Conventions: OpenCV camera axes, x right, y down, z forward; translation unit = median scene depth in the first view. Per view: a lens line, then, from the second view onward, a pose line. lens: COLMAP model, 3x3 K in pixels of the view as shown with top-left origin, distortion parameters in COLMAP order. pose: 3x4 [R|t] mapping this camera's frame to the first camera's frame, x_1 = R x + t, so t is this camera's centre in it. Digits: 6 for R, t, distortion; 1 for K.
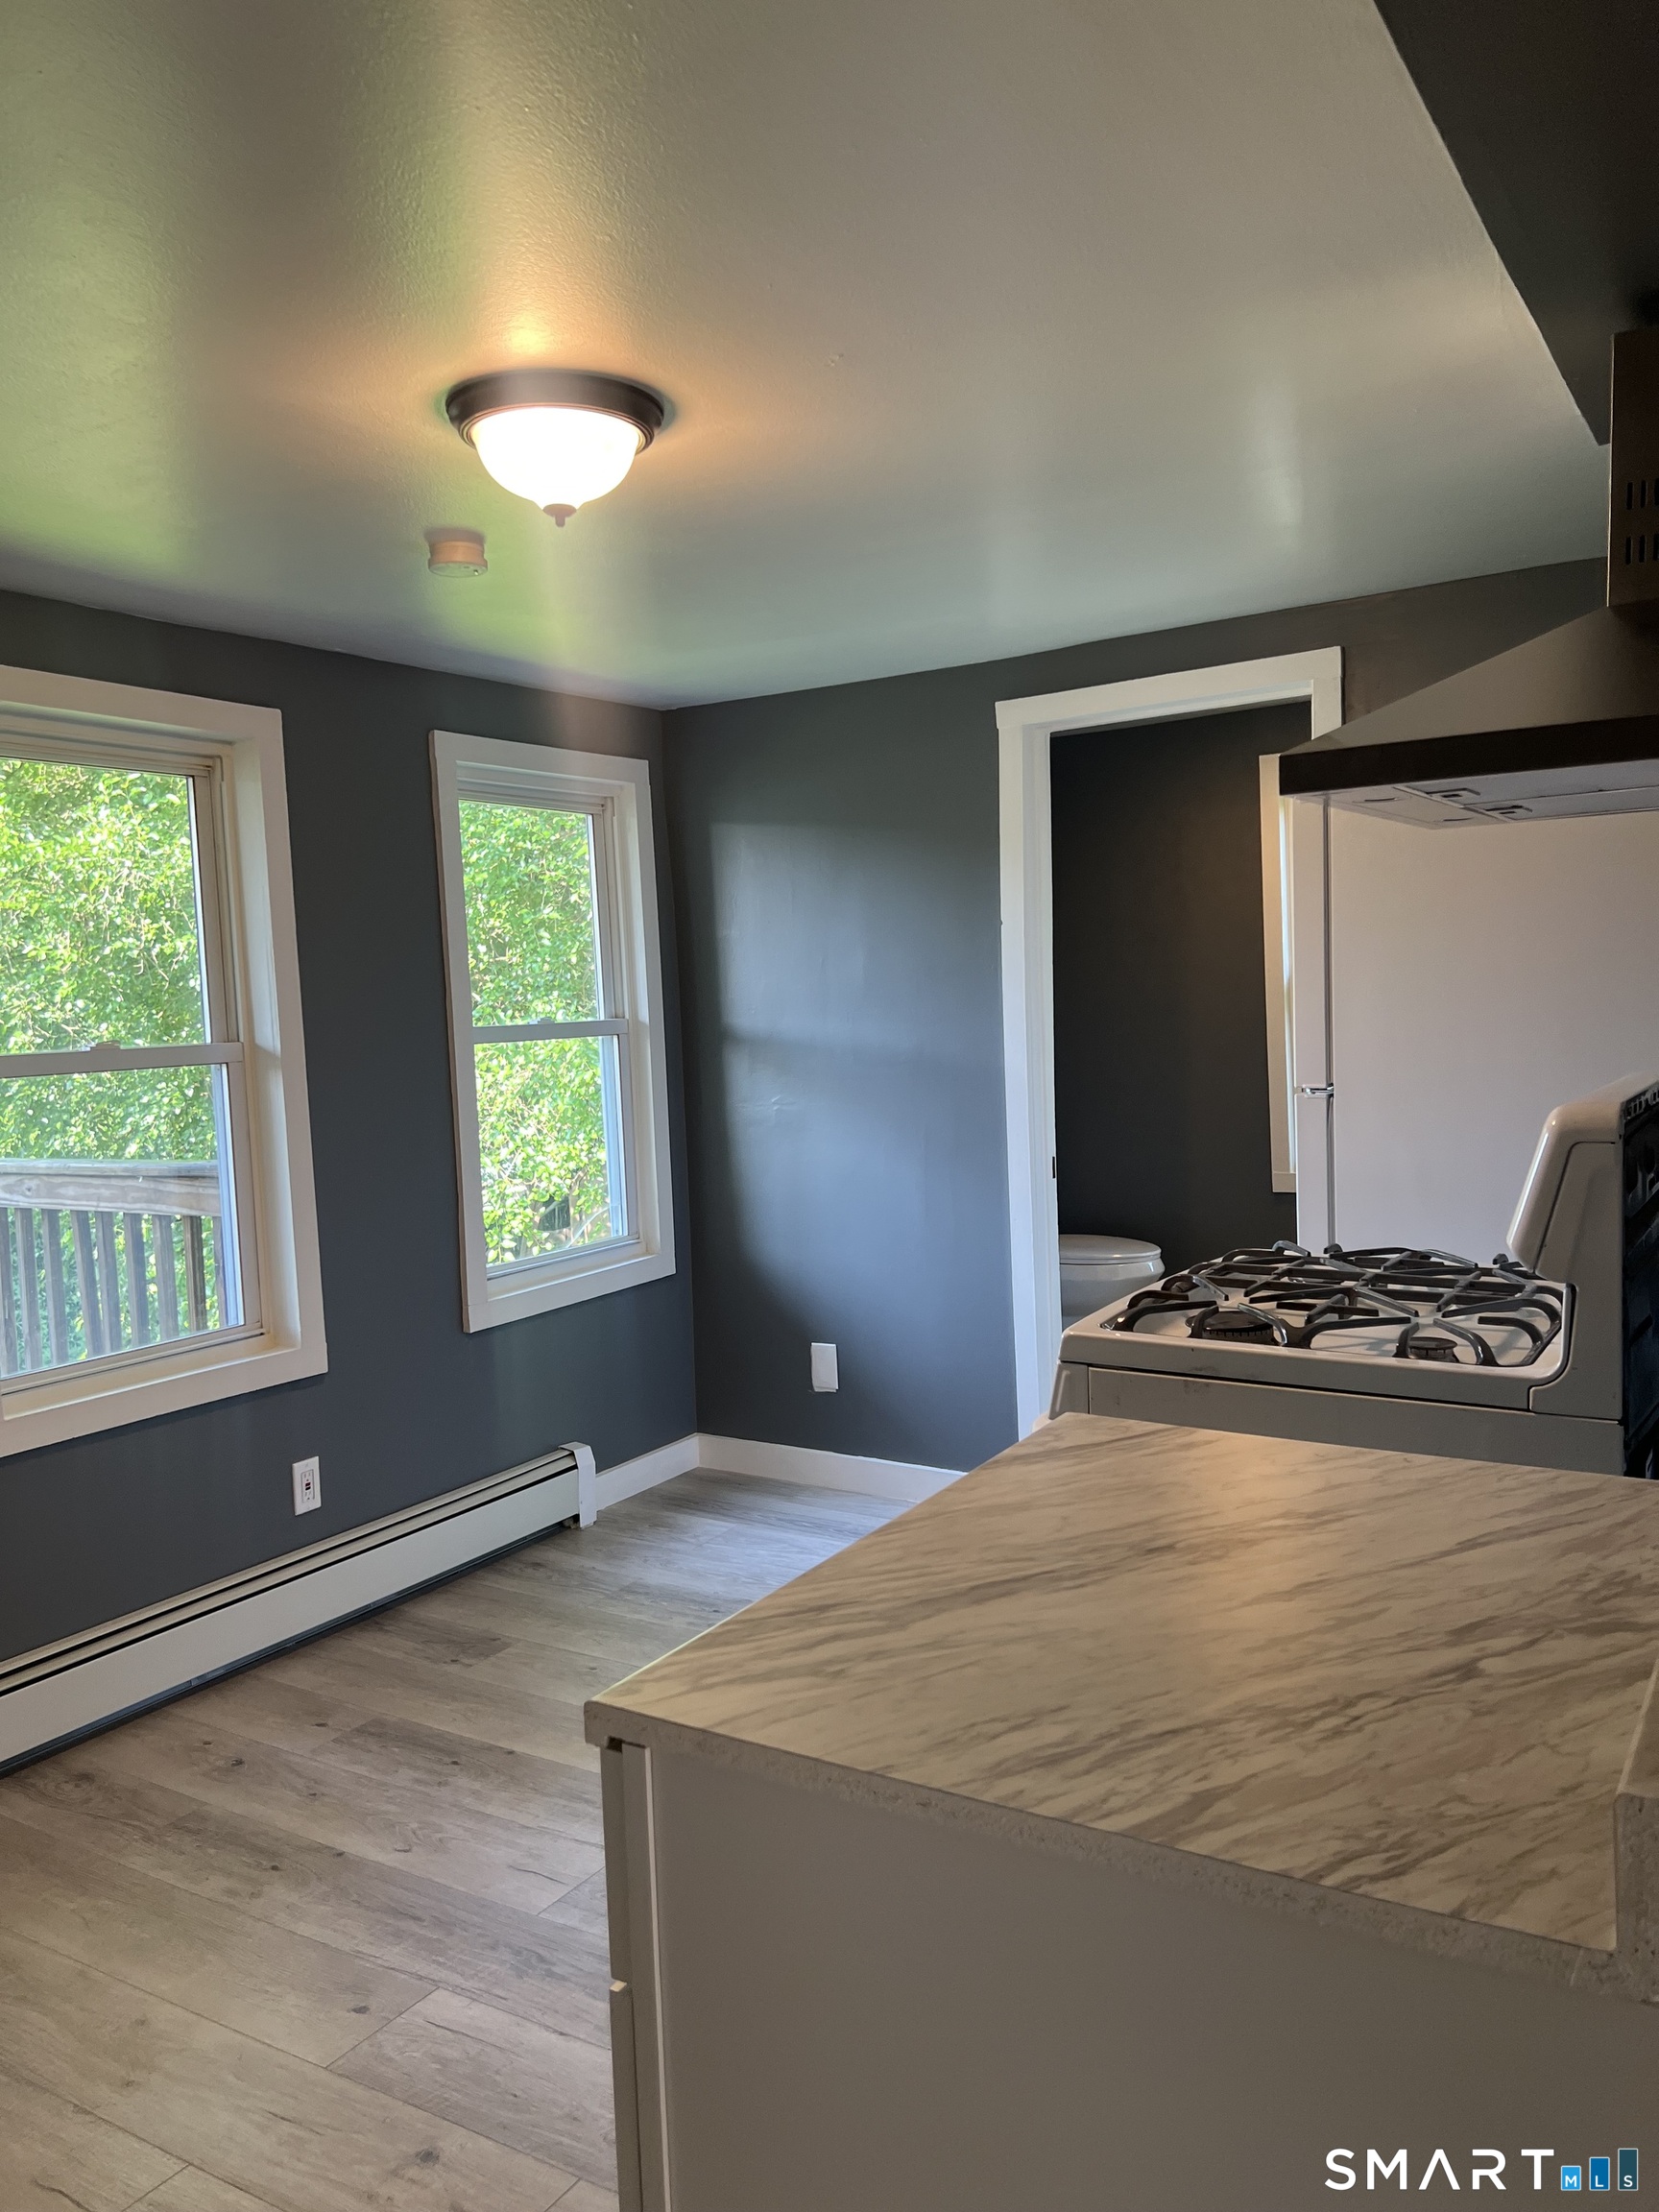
lens RADIAL K [[1656.0, 0, 858.6], [0, 1656.0, 1118.6], [0, 0, 1]] dist [0.051687, -0.066290]
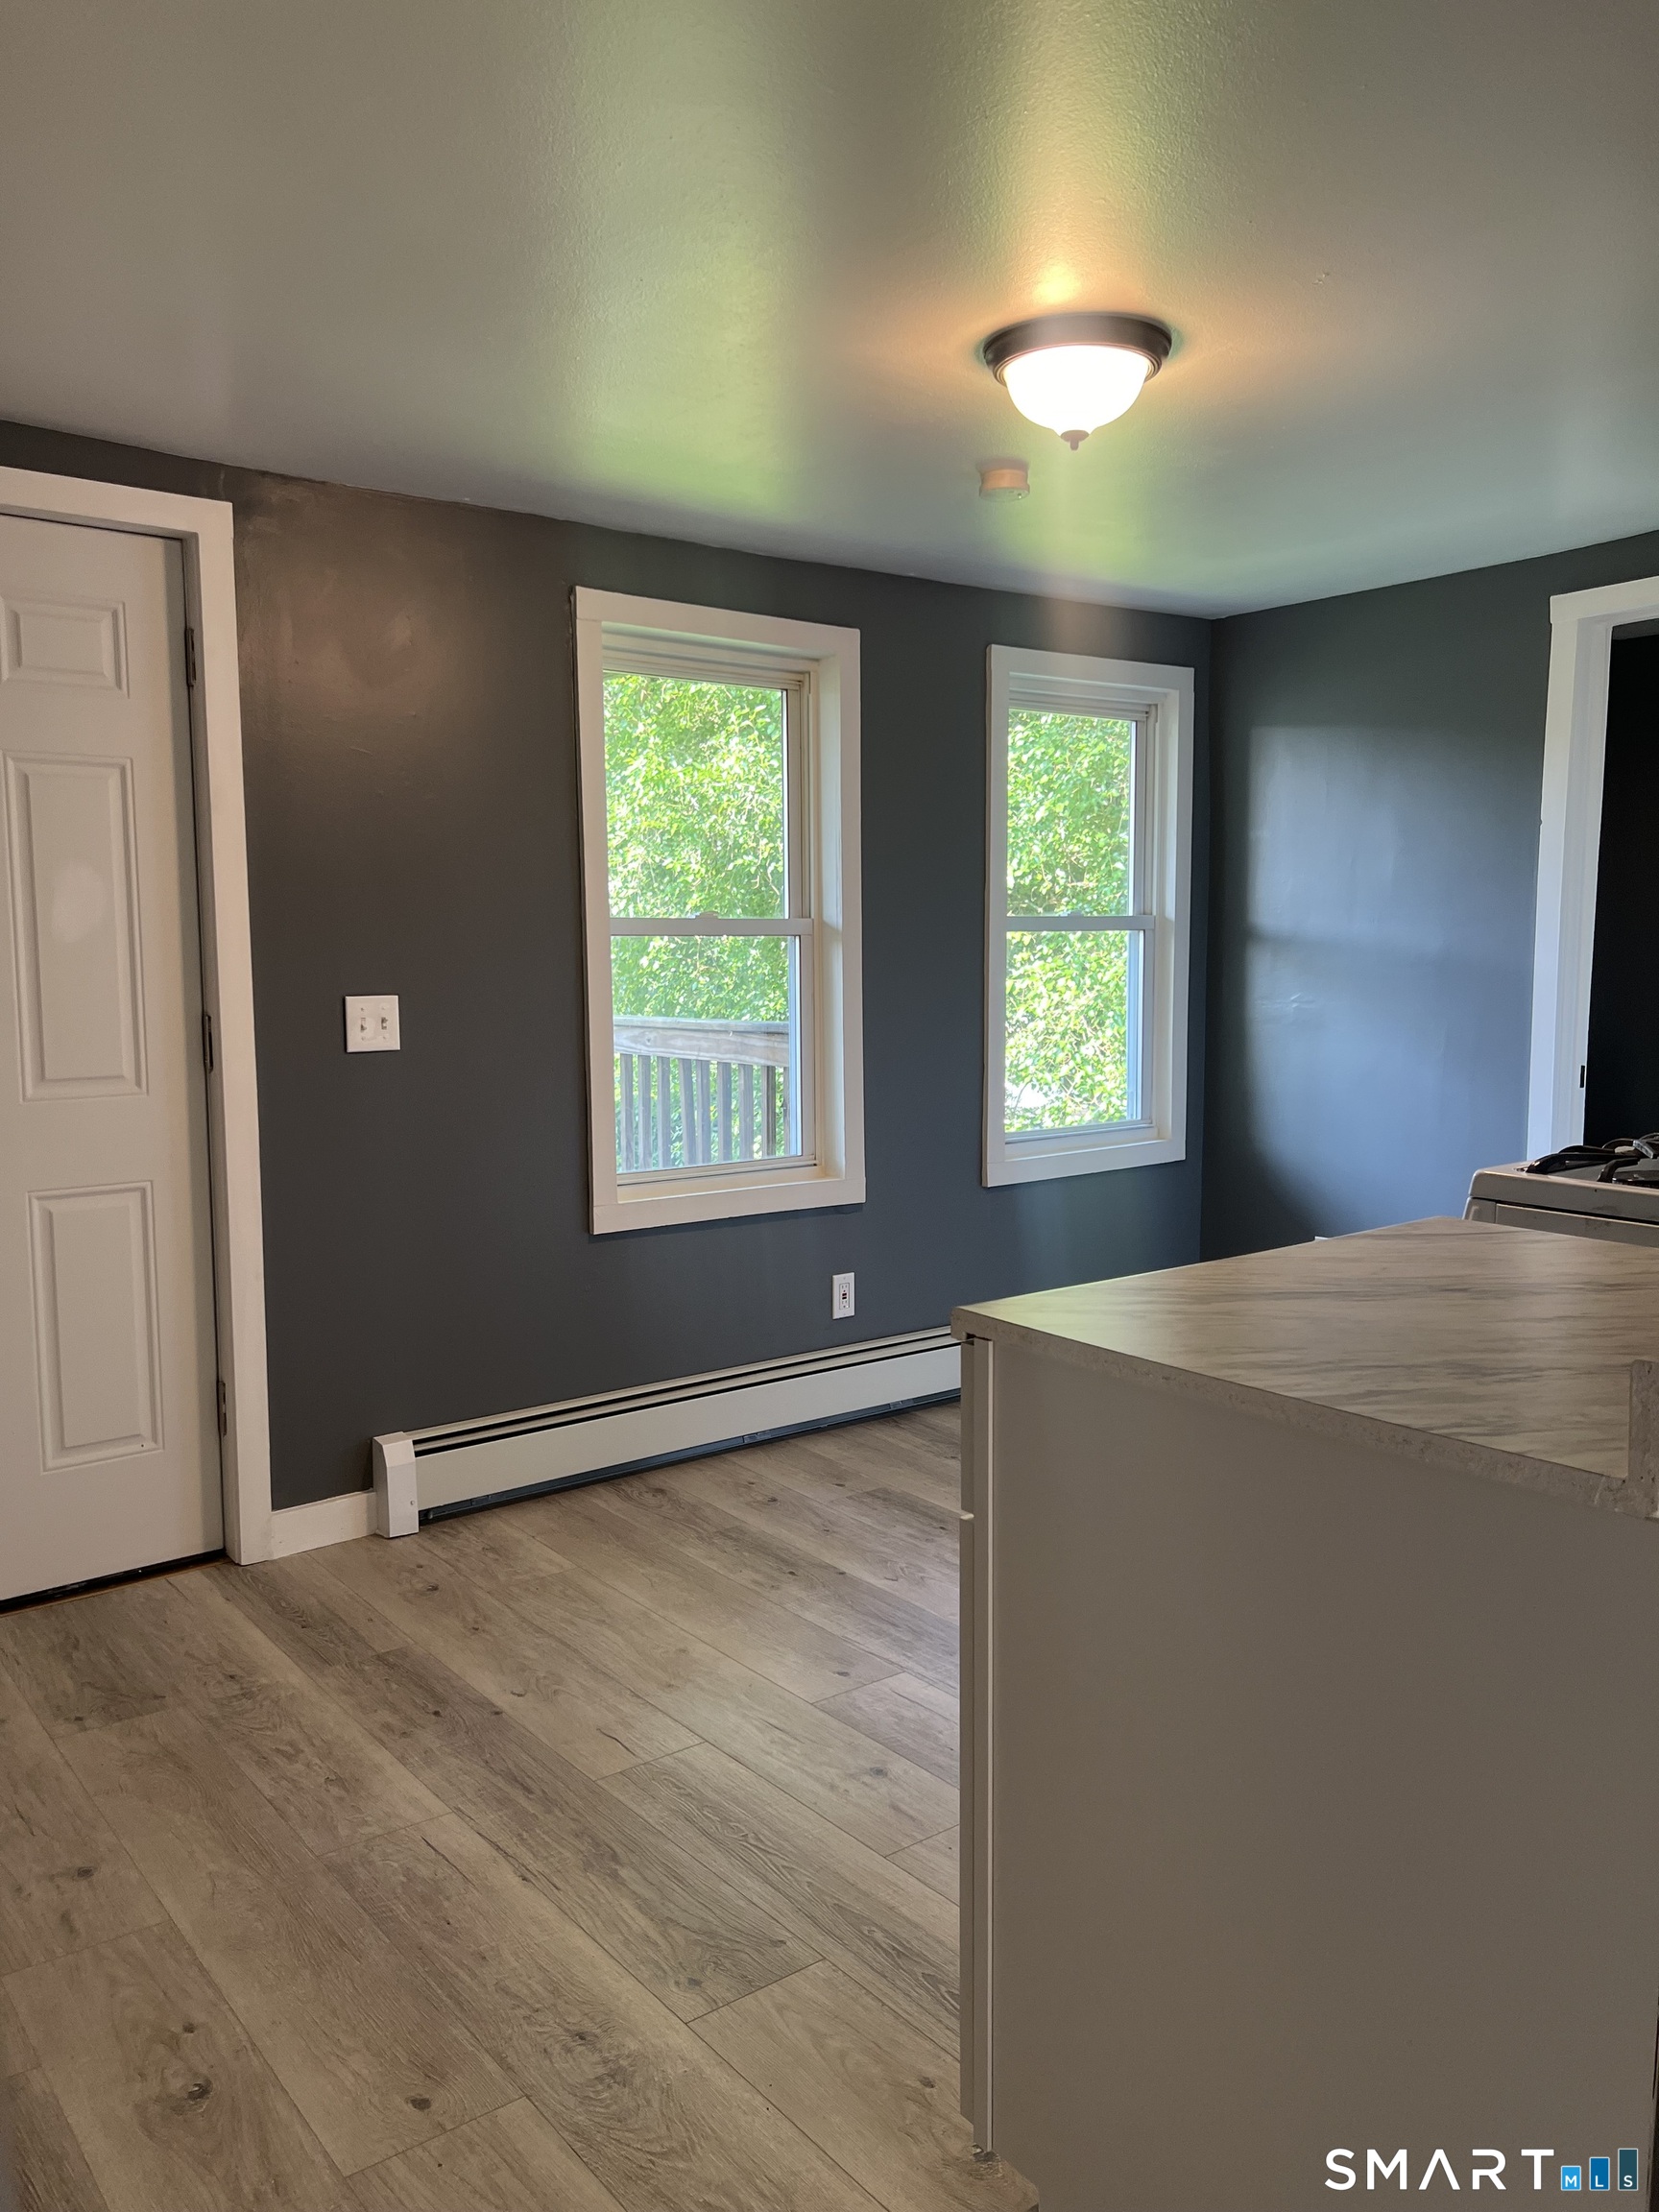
lens RADIAL K [[1656.0, 0, 826.9], [0, 1656.0, 1121.1], [0, 0, 1]] dist [0.051687, -0.066290]
pose [[0.933124, 0.070840, -0.352506, 0.072845], [-0.056402, 0.997101, 0.051075, 0.042972], [0.355102, -0.027777, 0.934415, -0.112135]]
